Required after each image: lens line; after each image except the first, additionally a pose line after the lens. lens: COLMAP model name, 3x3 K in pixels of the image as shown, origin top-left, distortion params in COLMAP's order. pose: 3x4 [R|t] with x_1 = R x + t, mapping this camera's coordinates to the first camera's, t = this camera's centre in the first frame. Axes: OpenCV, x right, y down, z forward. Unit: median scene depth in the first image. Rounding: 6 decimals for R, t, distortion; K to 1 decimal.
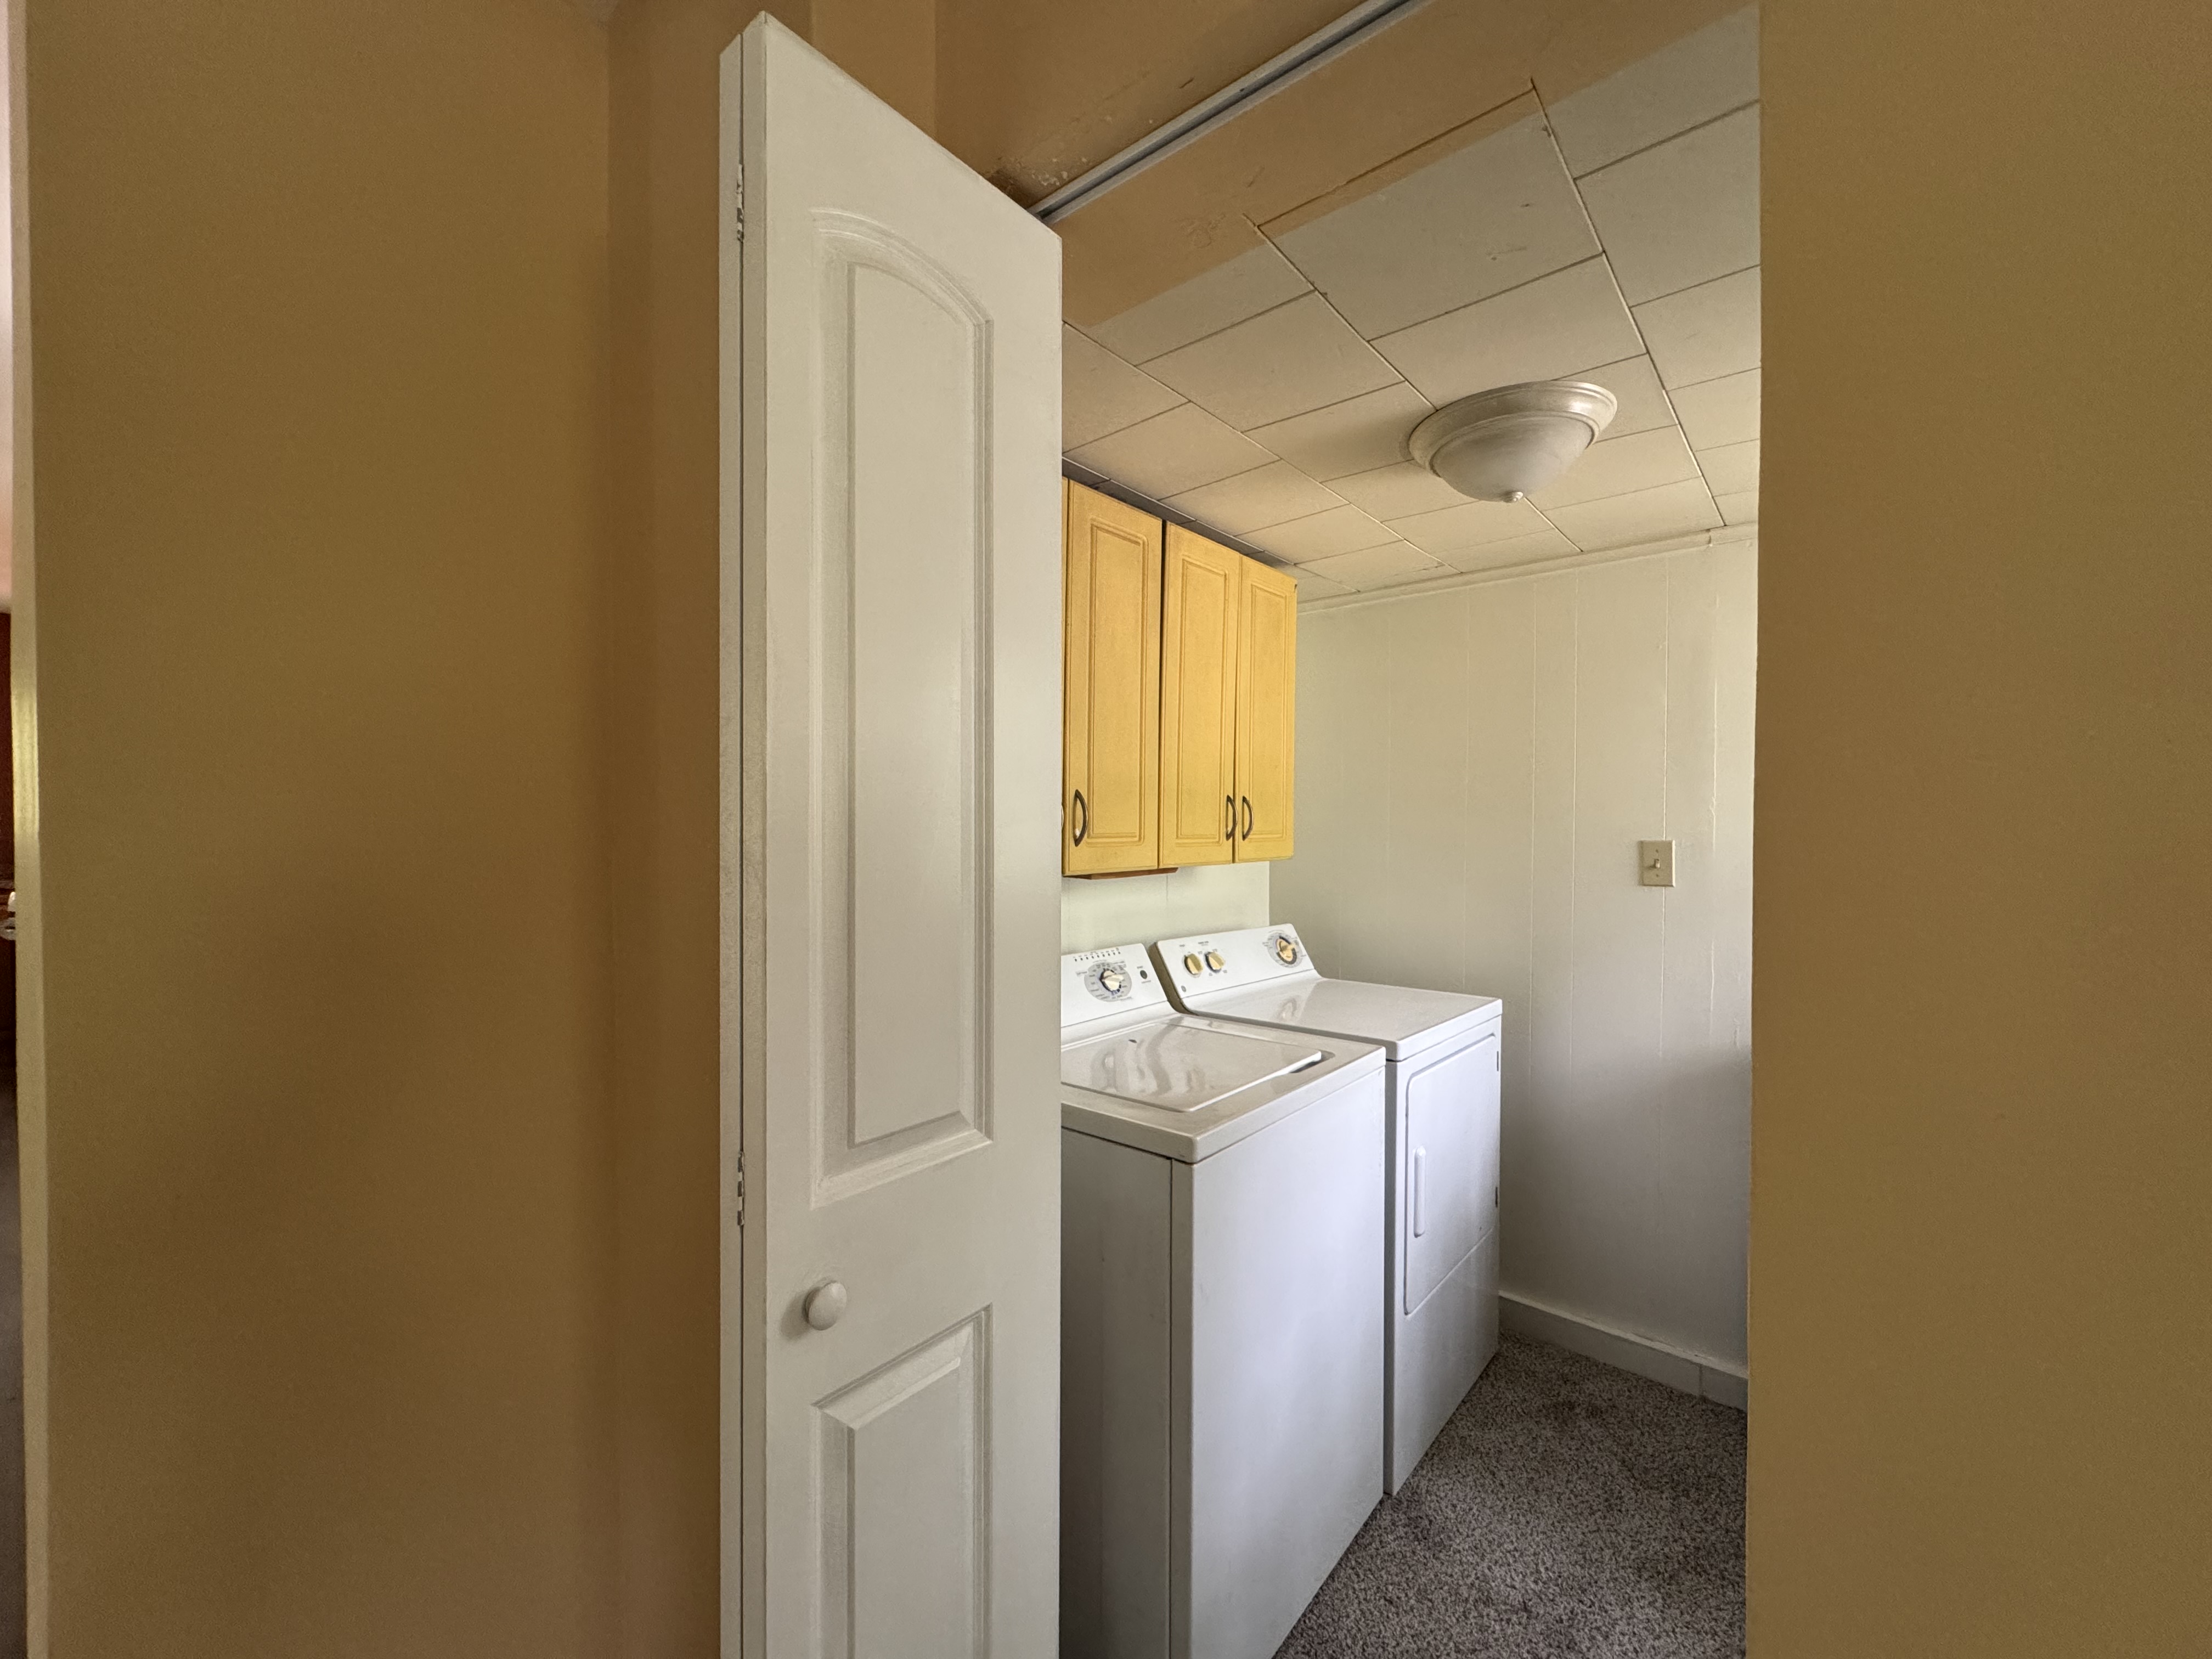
lens RADIAL K [[882.1, 0, 1088.2], [0, 882.1, 833.9], [0, 0, 1]] dist [-0.003481, 0.001428]
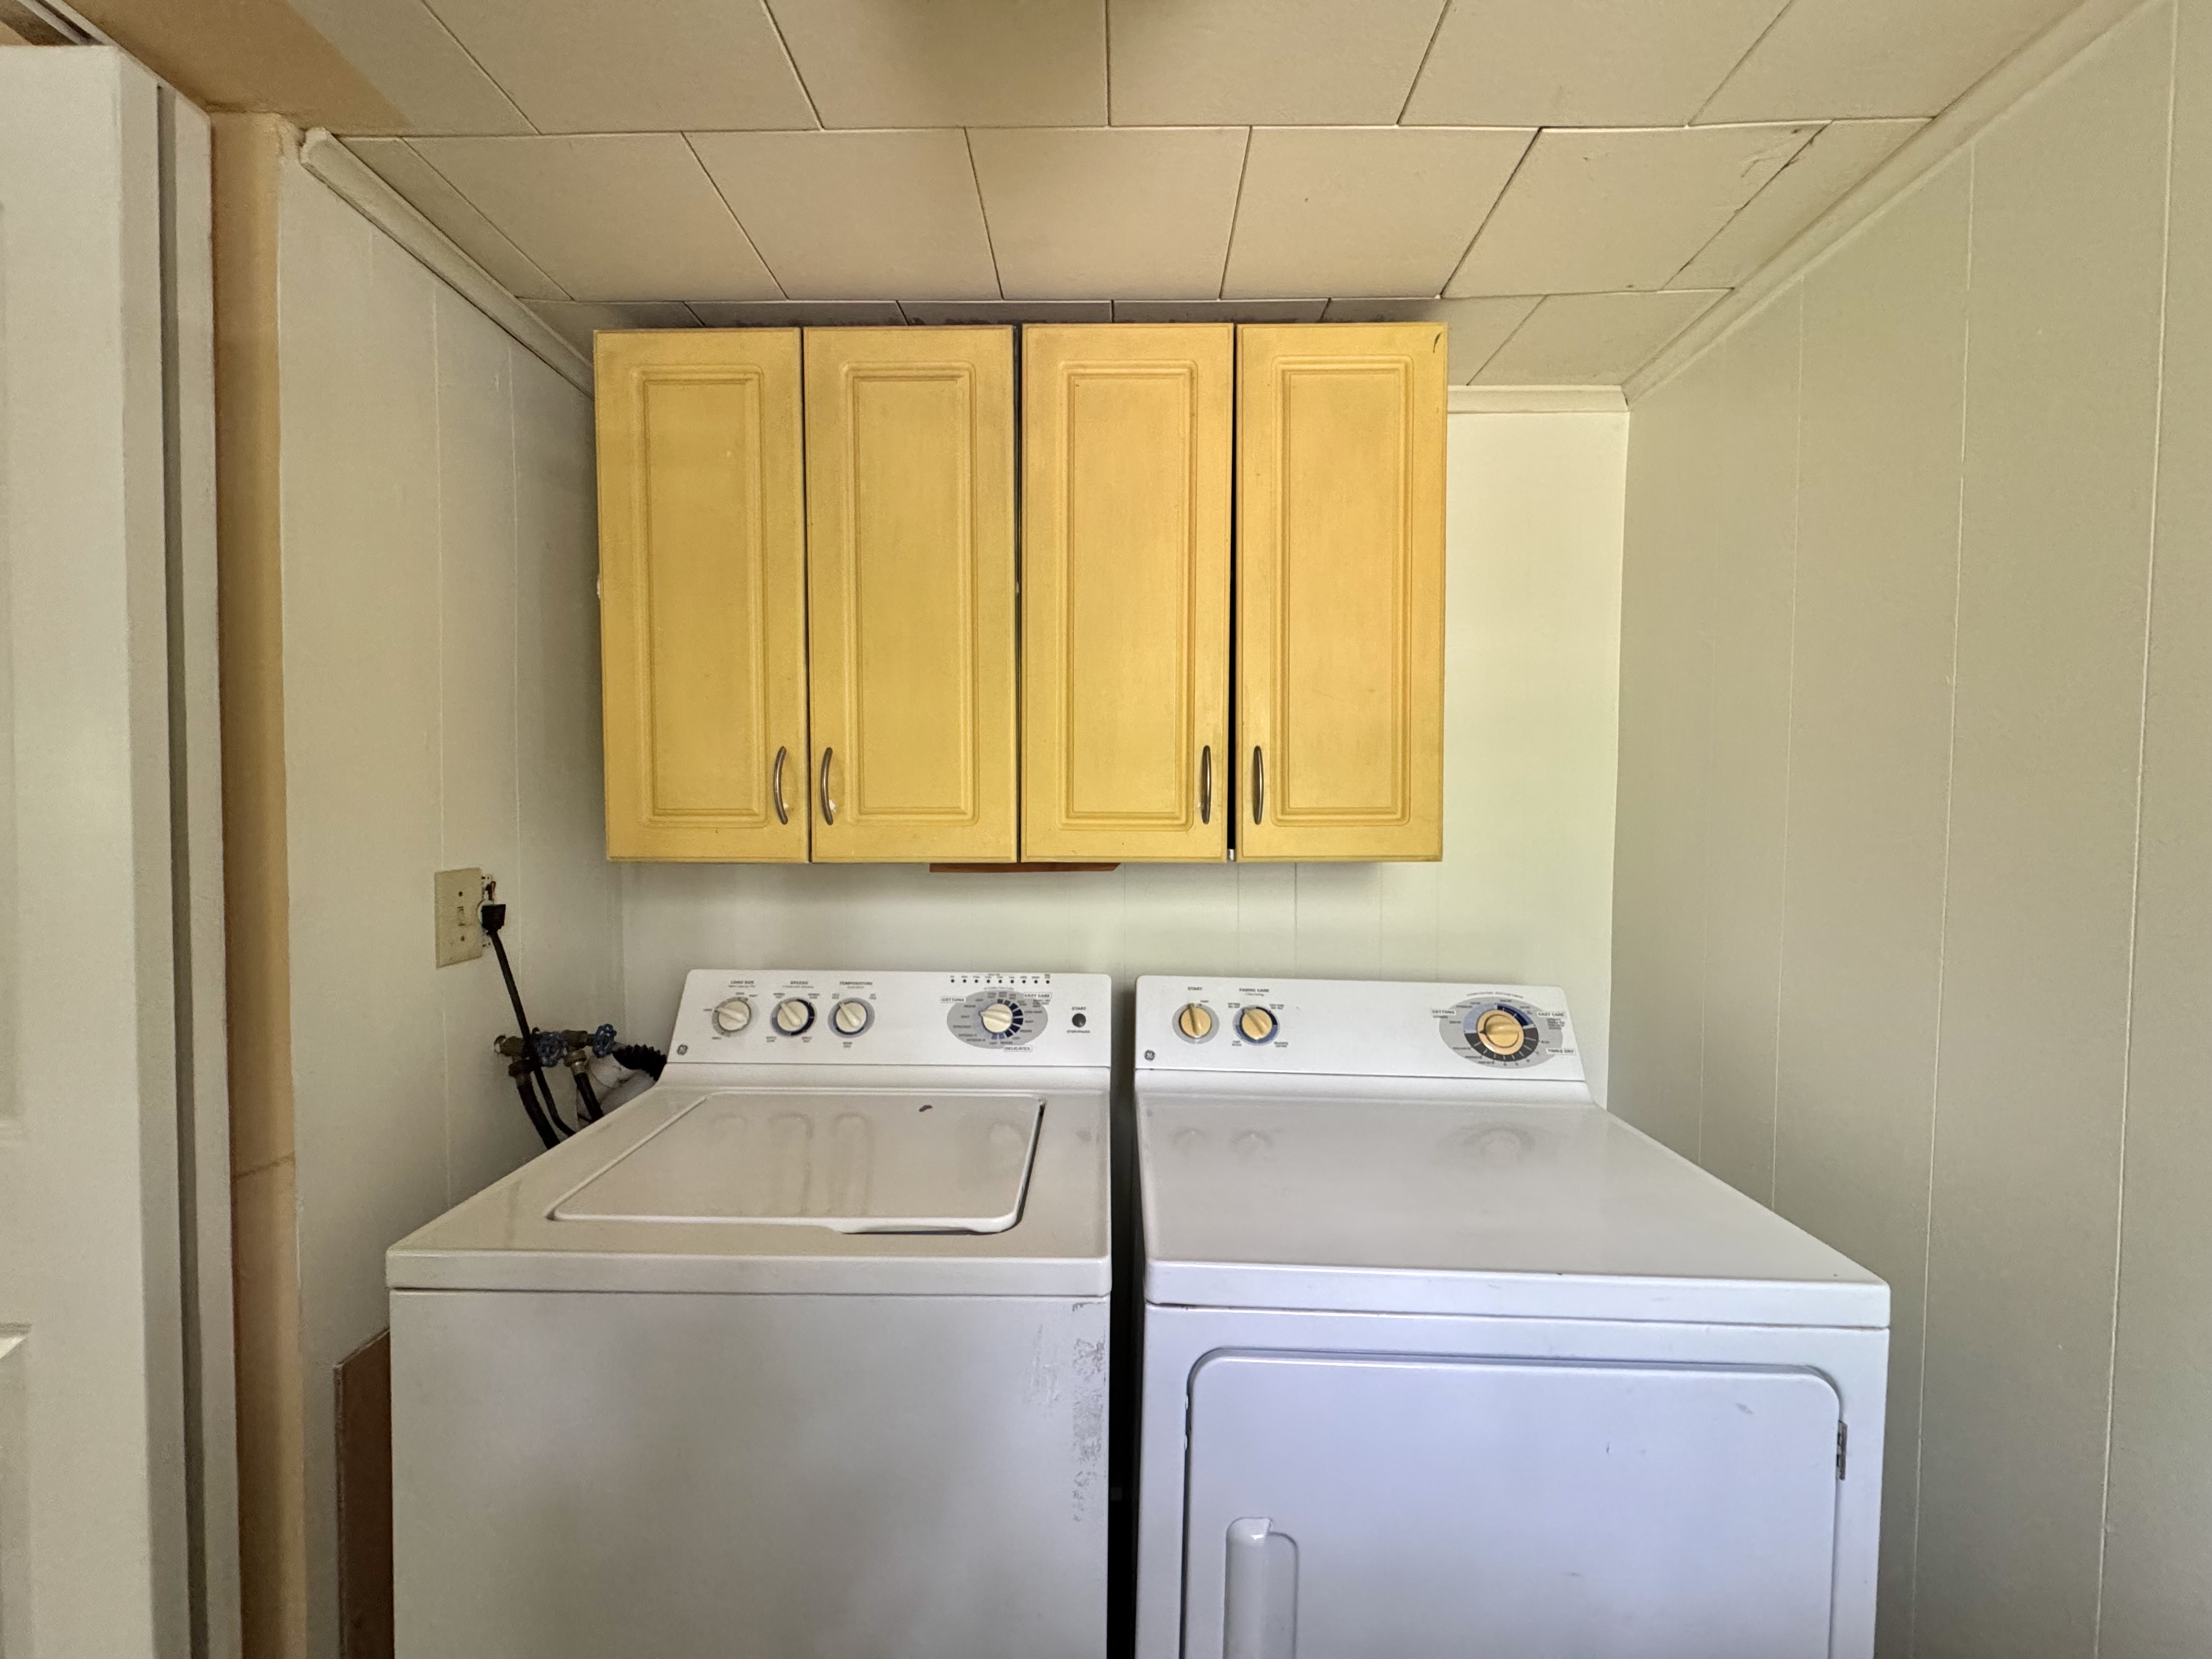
lens RADIAL K [[882.1, 0, 1105.4], [0, 882.1, 823.7], [0, 0, 1]] dist [-0.003481, 0.001428]
pose [[0.645174, 0.014671, -0.763895, 0.603161], [-0.009504, 0.999892, 0.011177, 0.003023], [0.763976, 0.000049, 0.645244, 0.605104]]
